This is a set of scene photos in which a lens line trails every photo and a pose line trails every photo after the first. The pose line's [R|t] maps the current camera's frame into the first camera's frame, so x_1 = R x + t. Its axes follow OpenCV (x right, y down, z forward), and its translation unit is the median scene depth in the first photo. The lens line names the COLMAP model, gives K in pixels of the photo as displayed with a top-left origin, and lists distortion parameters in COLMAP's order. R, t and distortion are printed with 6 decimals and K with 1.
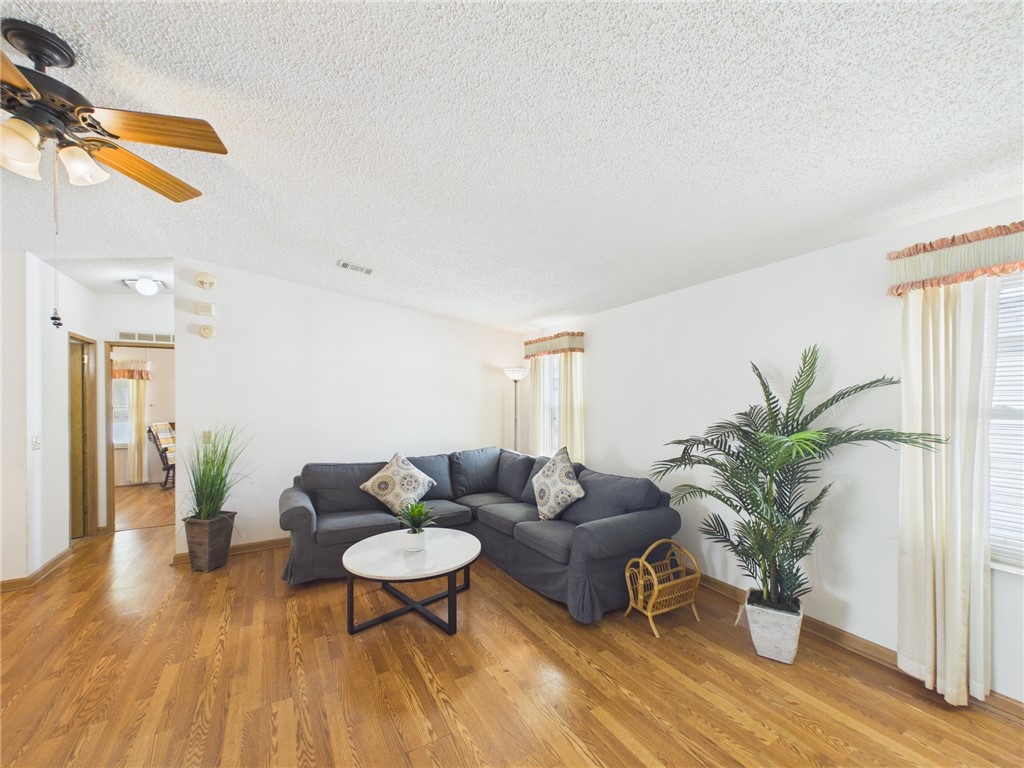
lens RADIAL K [[409.8, 0, 512.6], [0, 409.8, 397.6], [0, 0, 1]] dist [0.000183, 0.000176]
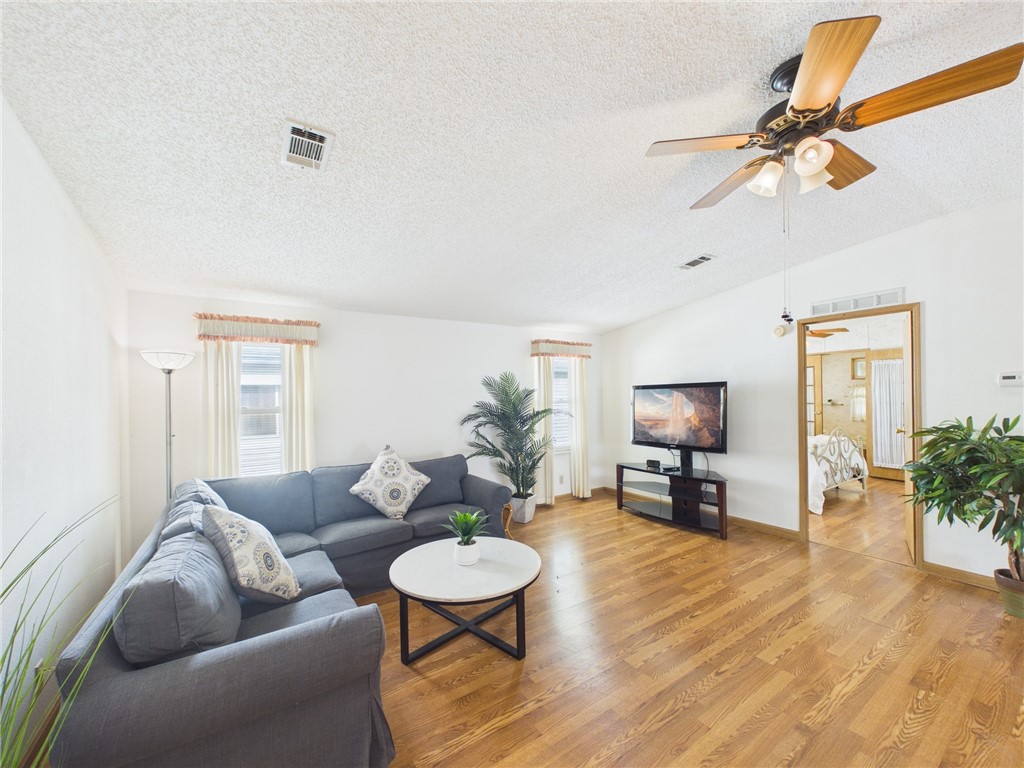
lens RADIAL K [[409.8, 0, 512.6], [0, 409.8, 397.6], [0, 0, 1]] dist [0.000183, 0.000176]
pose [[-0.060461, 0.008017, 0.998138, -1.001881], [0.011599, 0.999906, -0.007328, 0.015035], [-0.998103, 0.011134, -0.060549, 0.834046]]
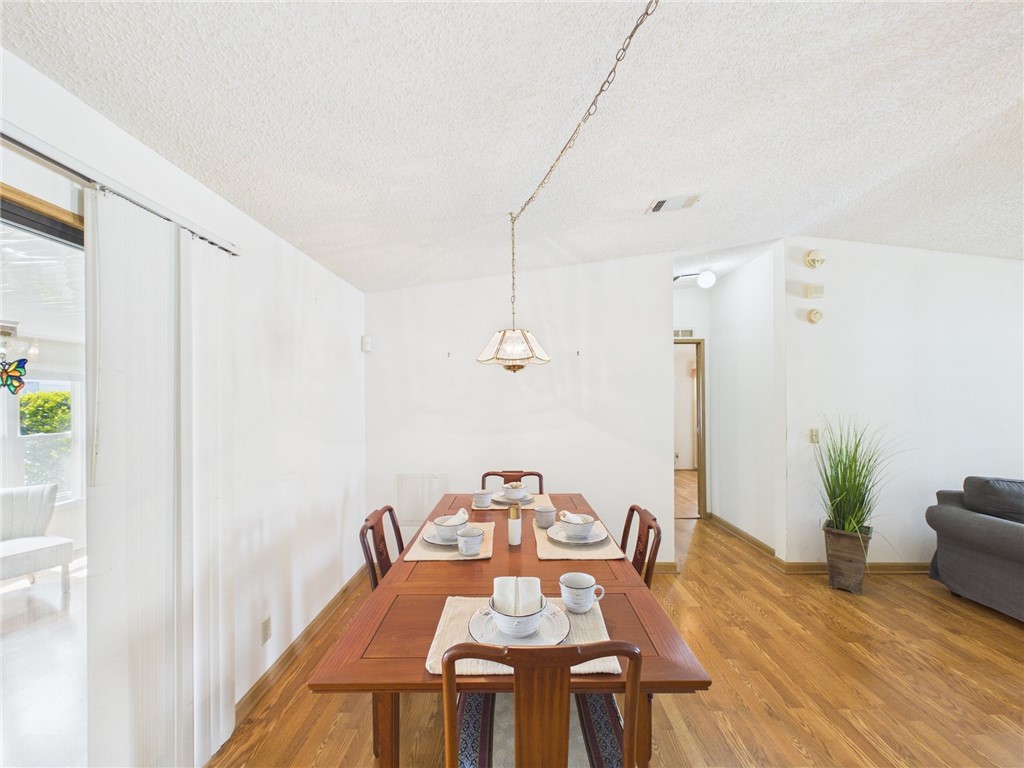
lens RADIAL K [[409.8, 0, 512.6], [0, 409.8, 397.6], [0, 0, 1]] dist [0.000183, 0.000176]
pose [[0.856069, 0.001764, -0.516859, -0.984442], [0.001795, 0.999978, 0.006385, 0.008707], [0.516859, -0.006394, 0.856047, -0.108980]]
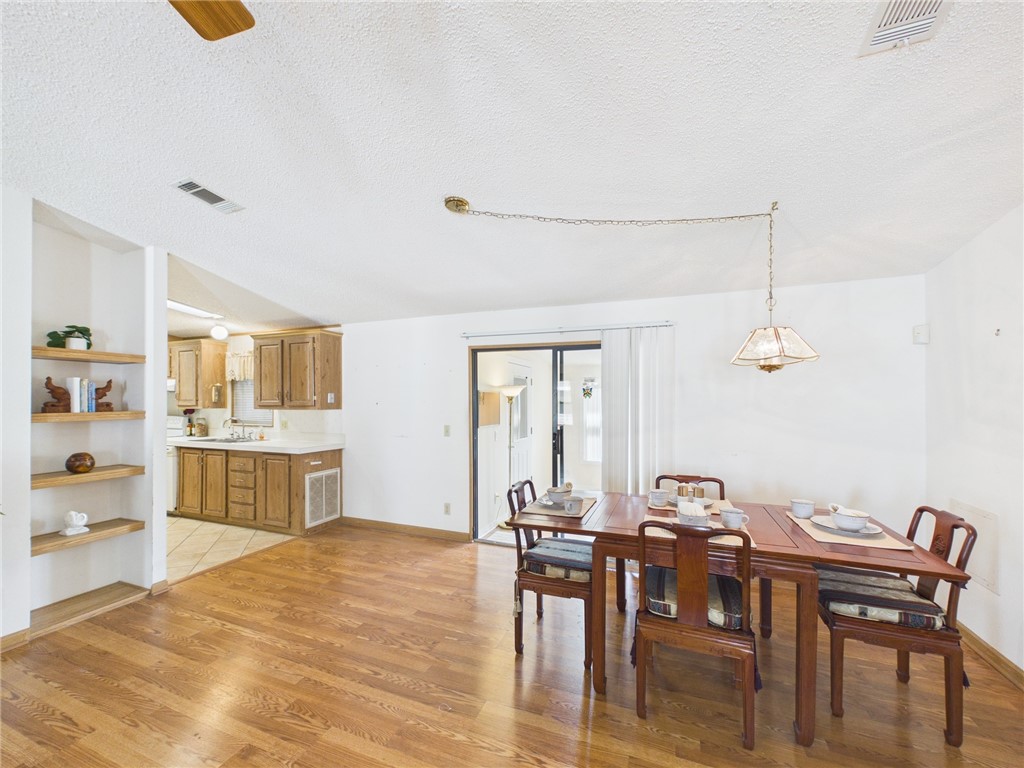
lens RADIAL K [[411.1, 0, 509.3], [0, 411.1, 401.0], [0, 0, 1]] dist [0.000676, 0.000127]
pose [[-0.788911, 0.006987, -0.614467, -0.609736], [0.008672, 0.999962, 0.000236, 0.011929], [0.614446, -0.005143, -0.788942, 0.740262]]
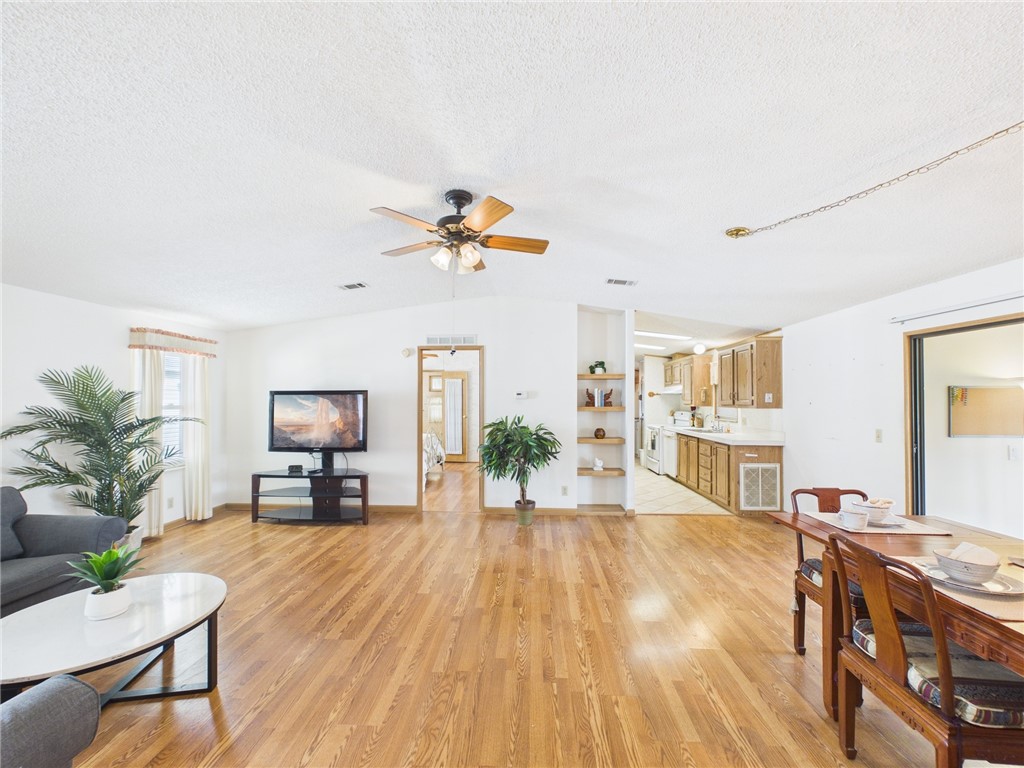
lens RADIAL K [[409.8, 0, 512.6], [0, 409.8, 397.6], [0, 0, 1]] dist [0.000183, 0.000176]
pose [[-0.834475, 0.012090, 0.550913, -1.043031], [0.004109, 0.999868, -0.015720, 0.015931], [-0.551031, -0.010854, -0.834414, 1.057308]]
